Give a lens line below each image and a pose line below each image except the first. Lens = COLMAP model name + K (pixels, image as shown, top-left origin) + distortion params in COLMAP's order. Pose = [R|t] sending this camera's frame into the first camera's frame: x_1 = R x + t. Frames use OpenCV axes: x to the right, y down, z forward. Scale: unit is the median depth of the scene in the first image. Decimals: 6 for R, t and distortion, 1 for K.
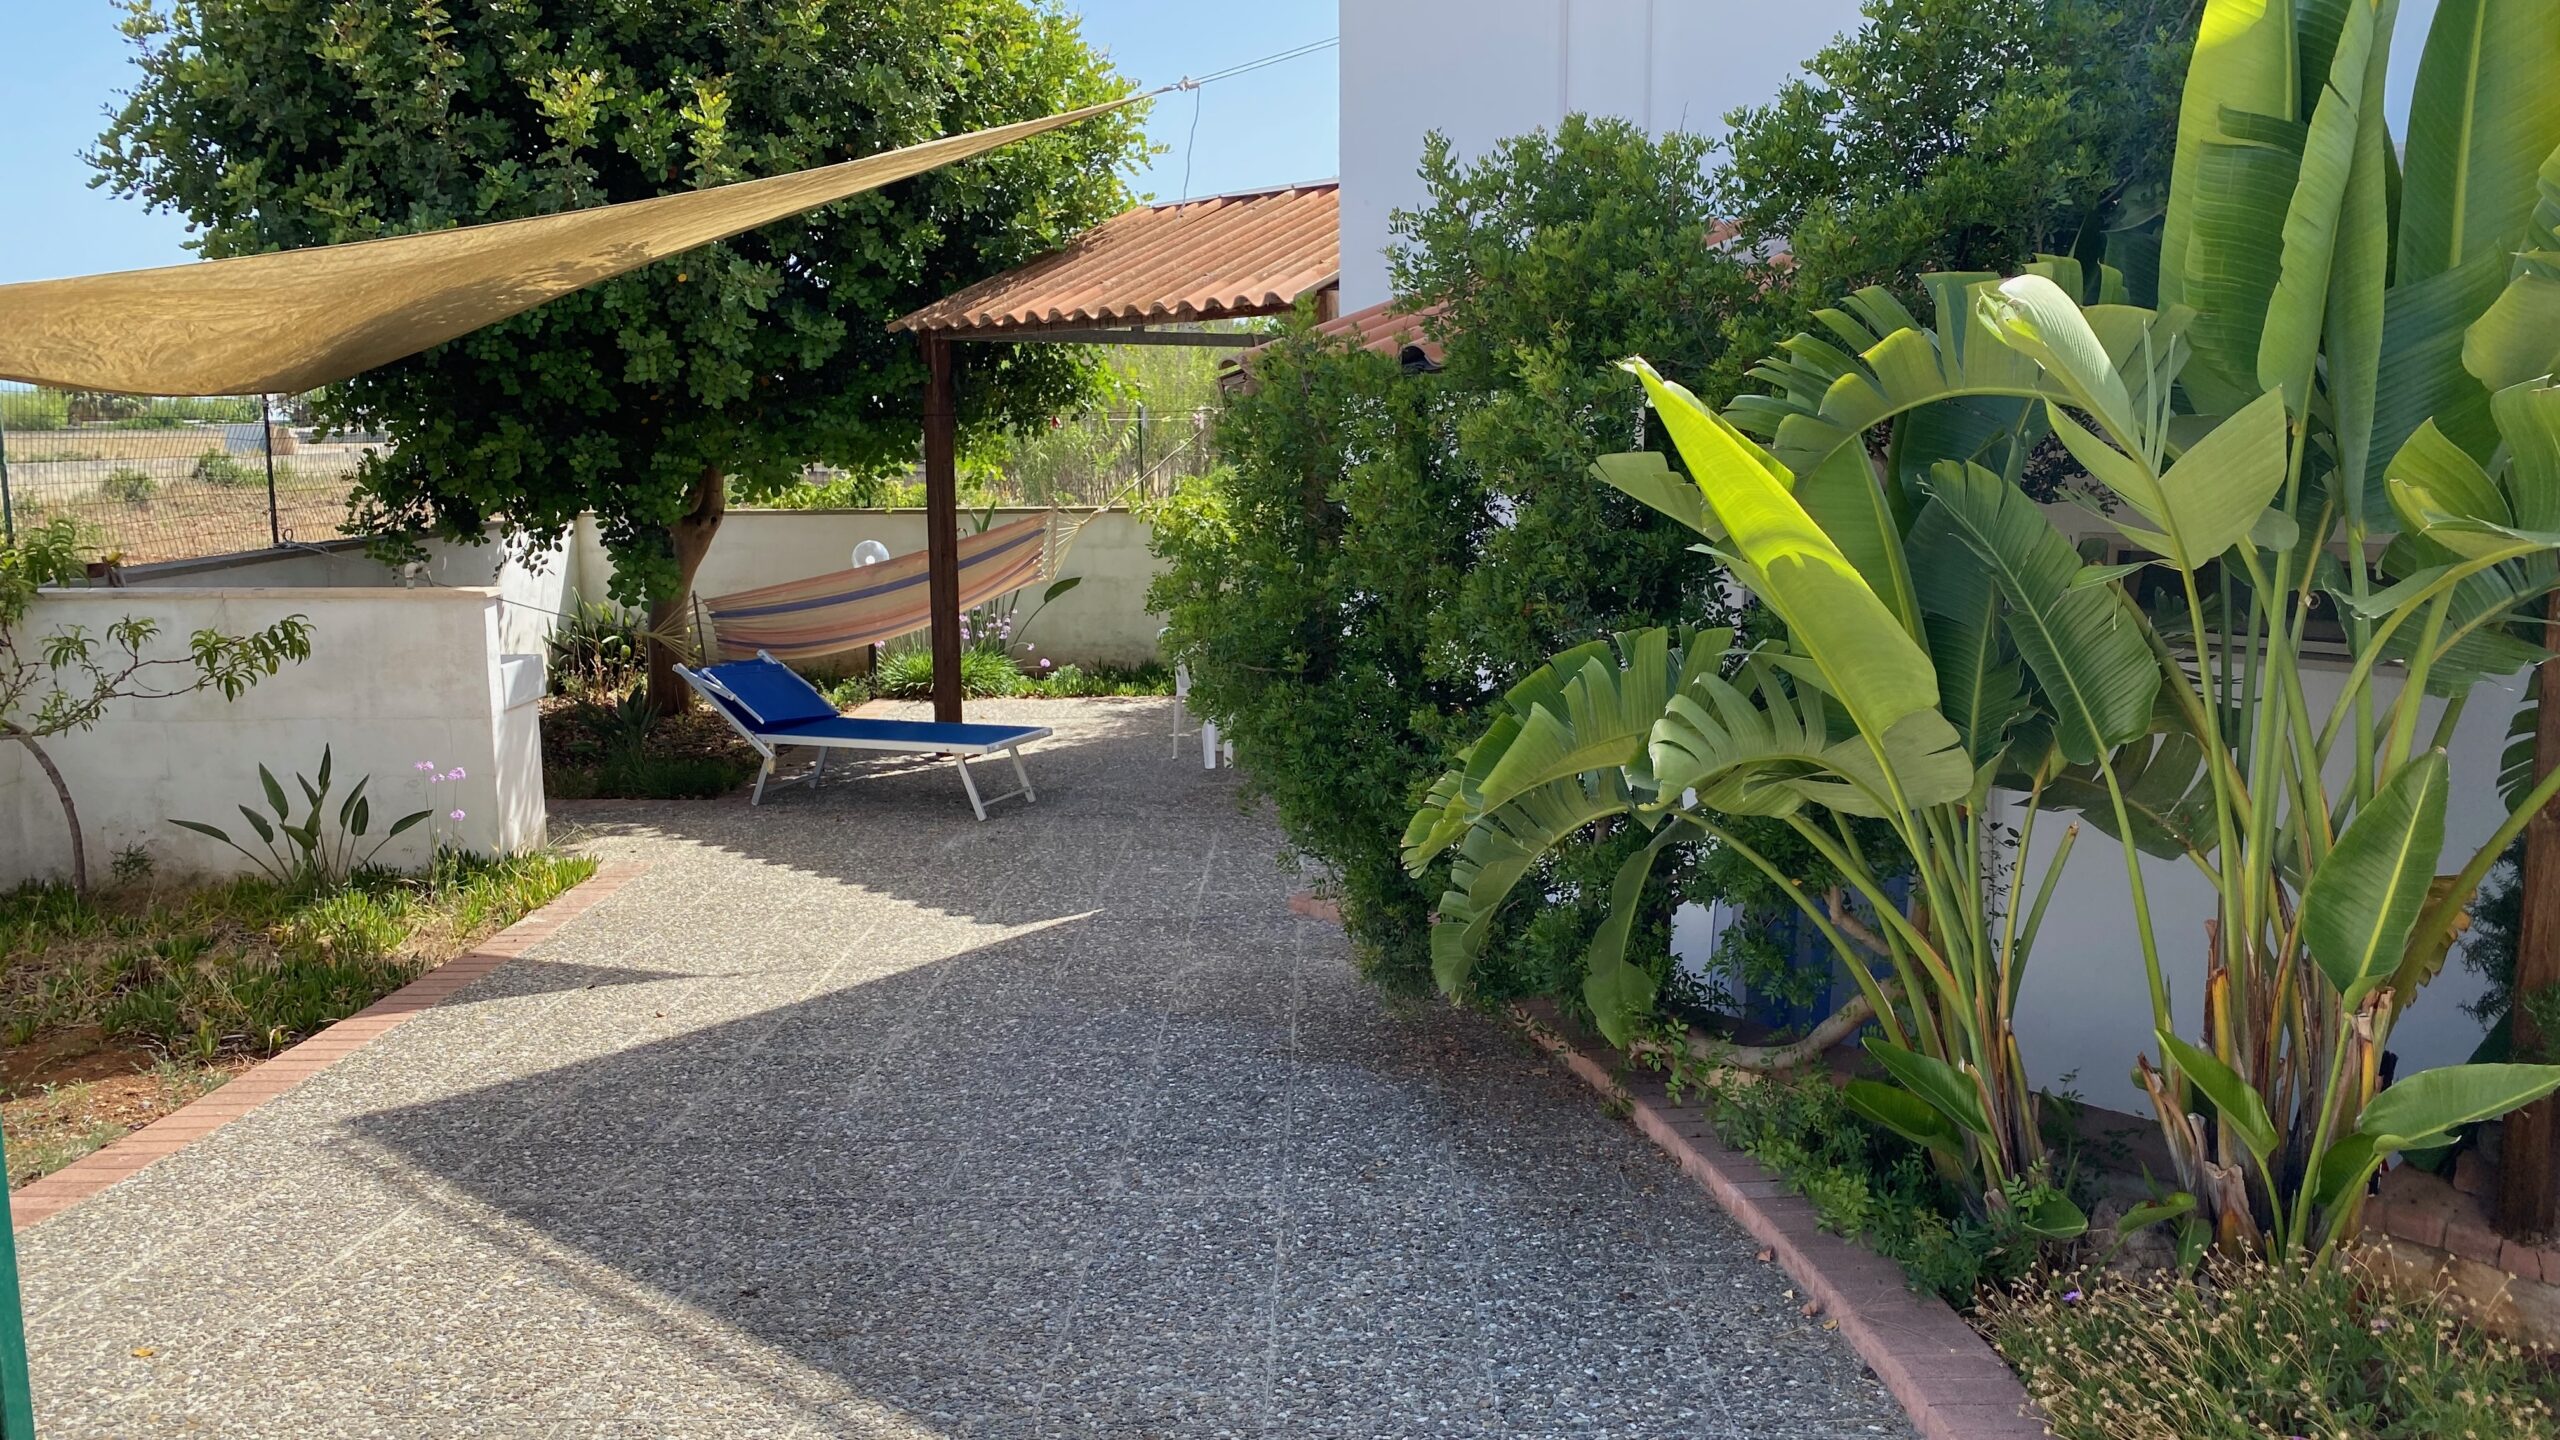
lens RADIAL K [[1992.0, 0, 1275.6], [0, 1992.0, 699.3], [0, 0, 1]] dist [0.026706, -0.016665]
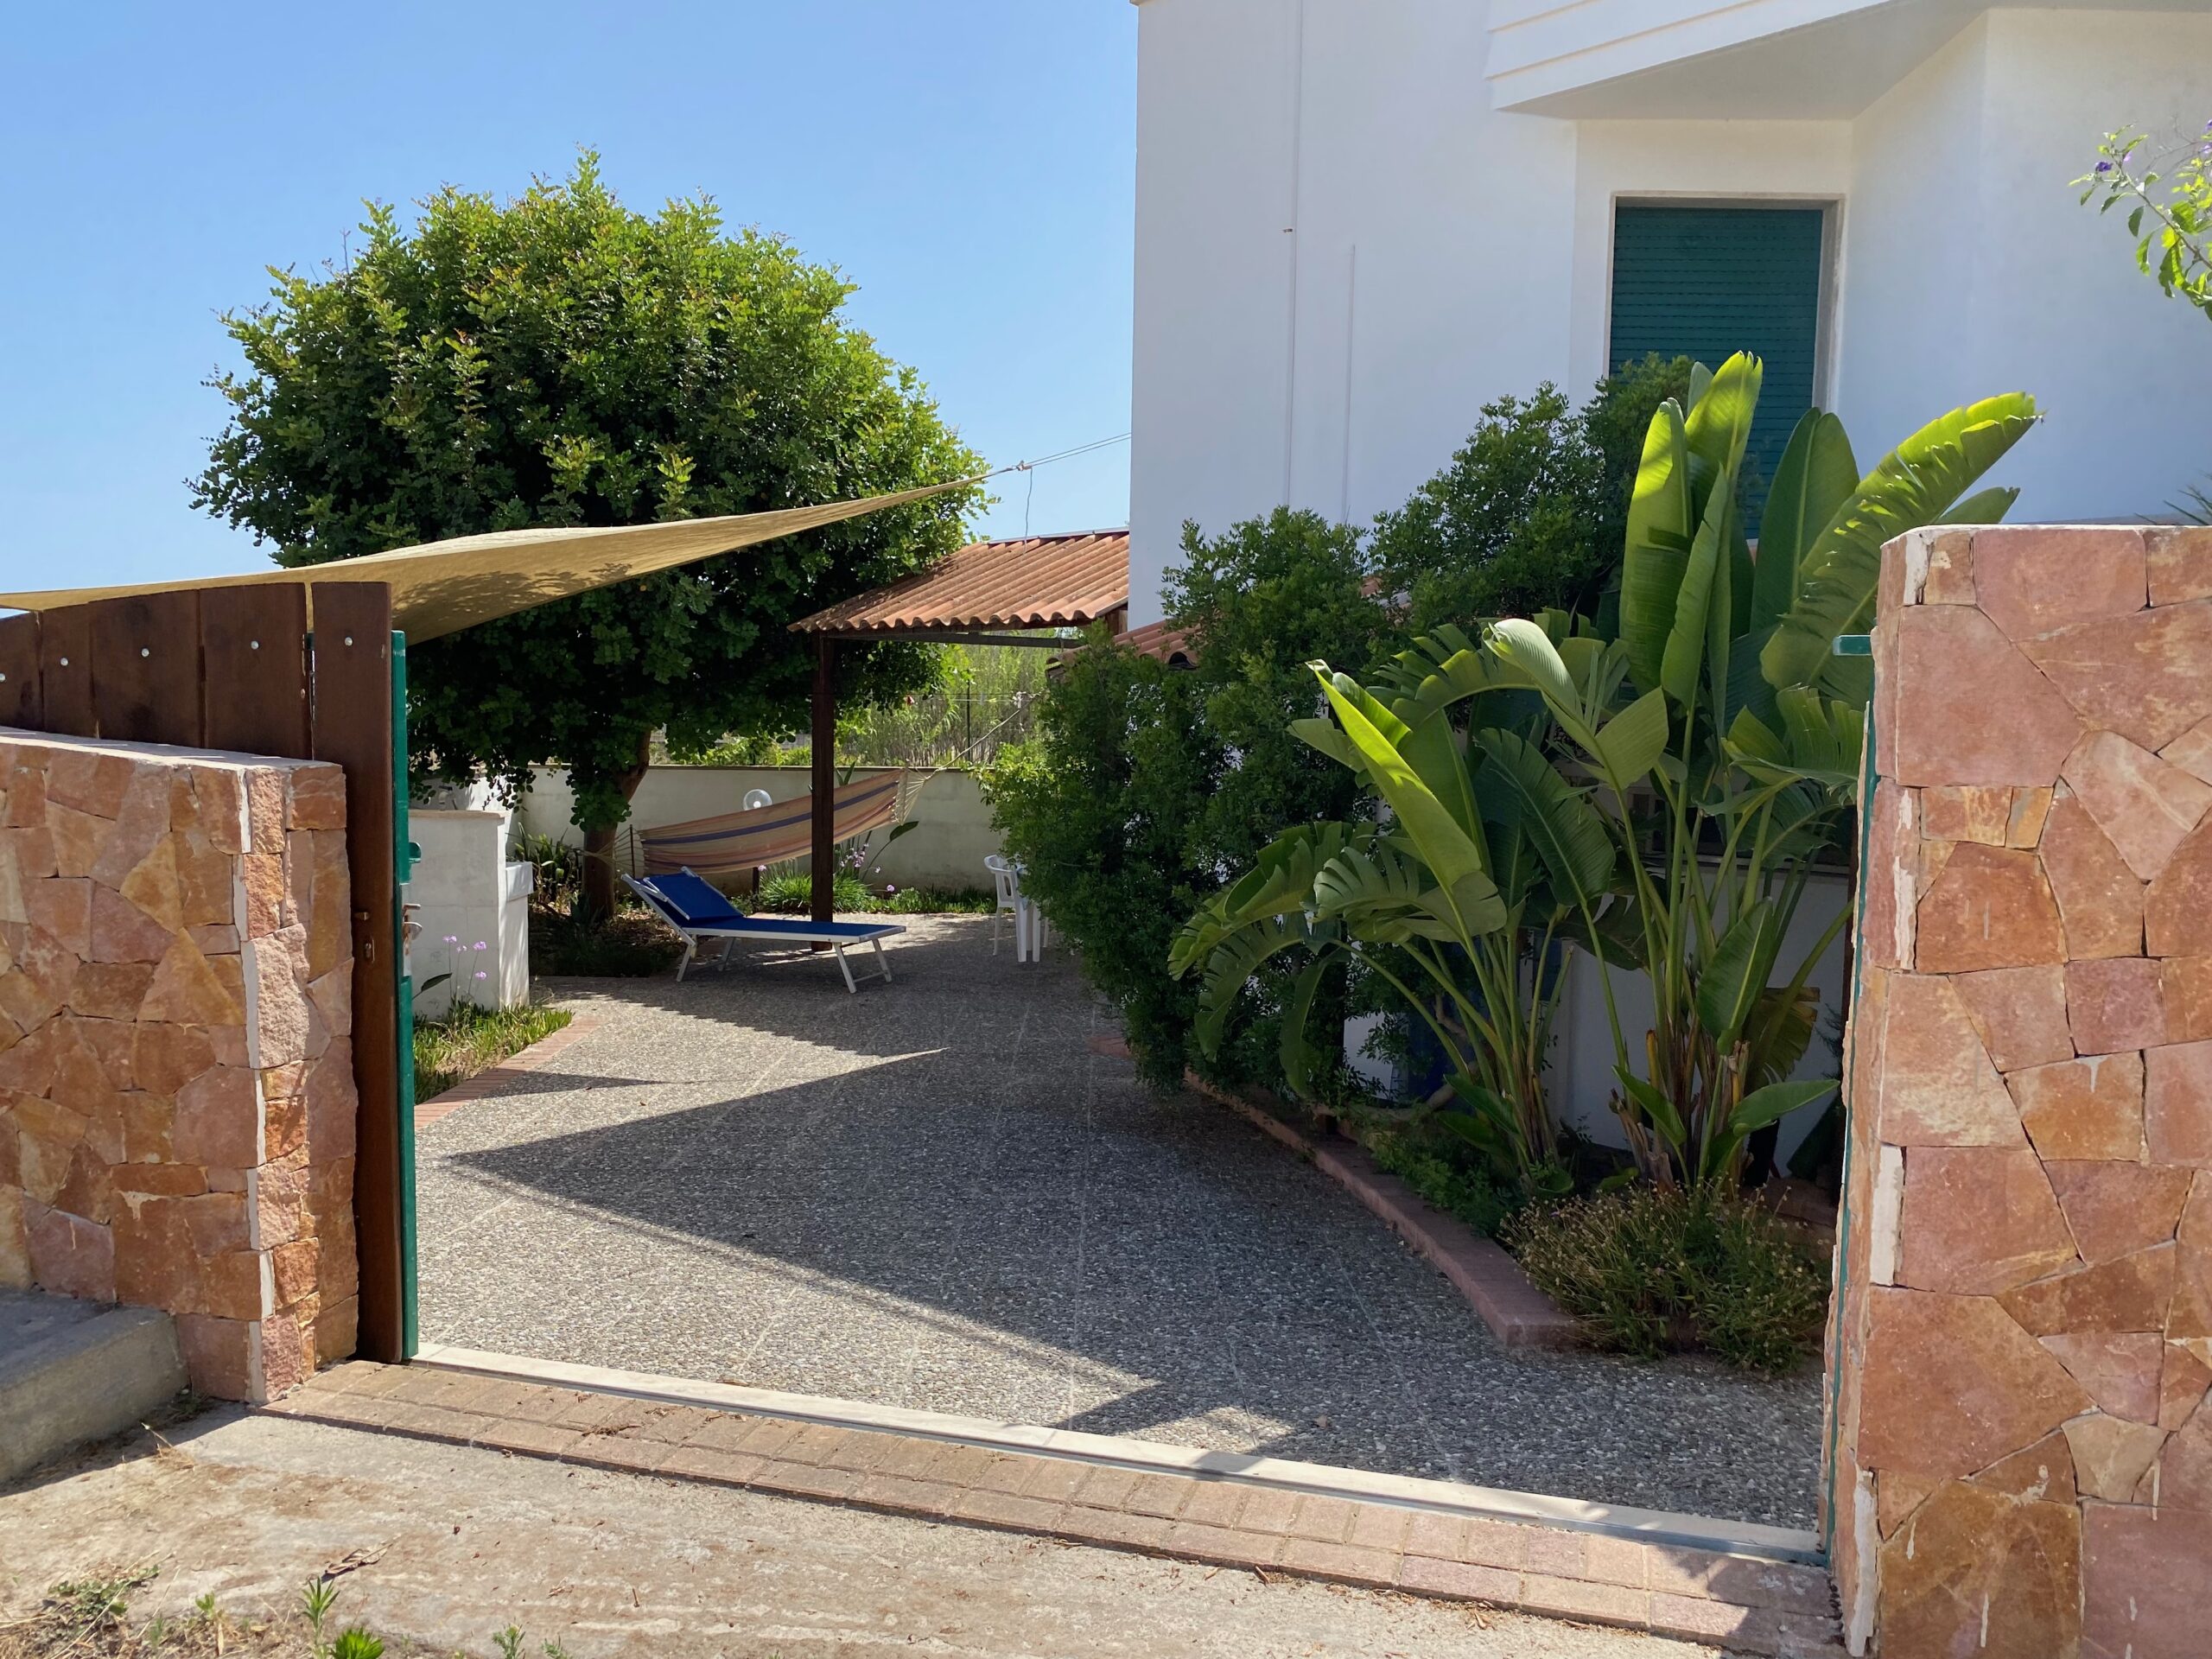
lens RADIAL K [[1741.2, 0, 1099.6], [0, 1741.2, 820.4], [0, 0, 1]] dist [0.065321, 0.005621]
pose [[0.999546, 0.020010, 0.022536, -0.016837], [-0.018256, 0.996977, -0.075516, 0.049277], [-0.023979, 0.075071, 0.996890, -0.294304]]
